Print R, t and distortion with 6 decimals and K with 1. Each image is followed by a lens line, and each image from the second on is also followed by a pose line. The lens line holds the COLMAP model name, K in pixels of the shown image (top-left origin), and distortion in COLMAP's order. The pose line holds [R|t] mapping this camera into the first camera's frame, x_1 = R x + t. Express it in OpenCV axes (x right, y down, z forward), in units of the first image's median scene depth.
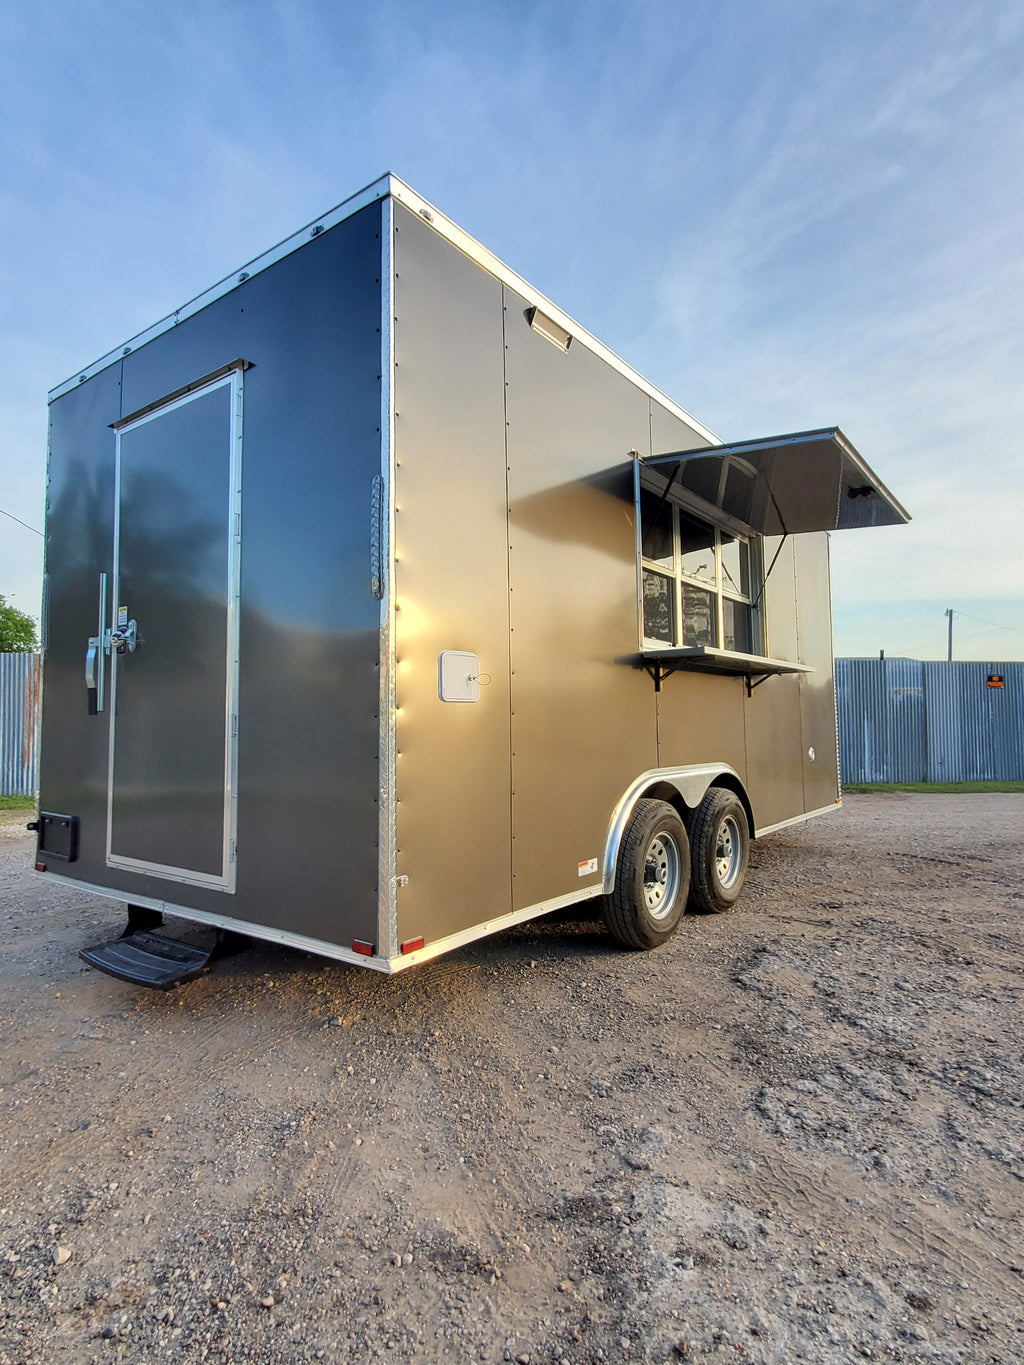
lens RADIAL K [[738.1, 0, 514.9], [0, 738.1, 677.2], [0, 0, 1]] dist [-0.012814, 0.014797]
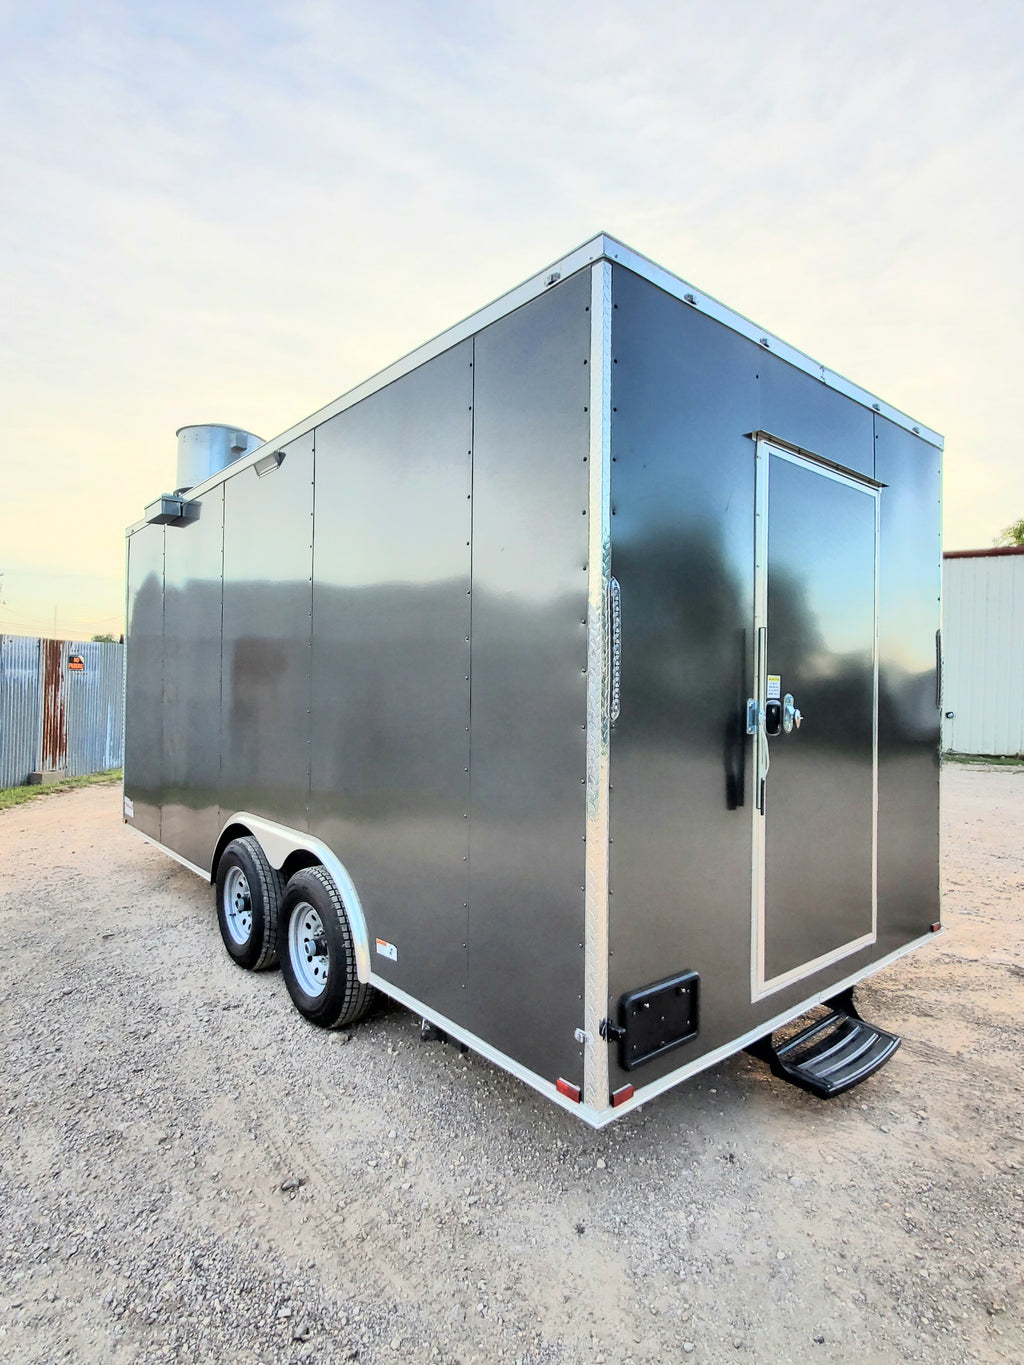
lens RADIAL K [[738.1, 0, 513.2], [0, 738.1, 687.7], [0, 0, 1]] dist [-0.012814, 0.014797]
pose [[0.228375, 0.010521, 0.973516, -1.956884], [-0.072439, 0.997353, 0.006214, -0.092812], [-0.970875, -0.071940, 0.228533, 1.542906]]
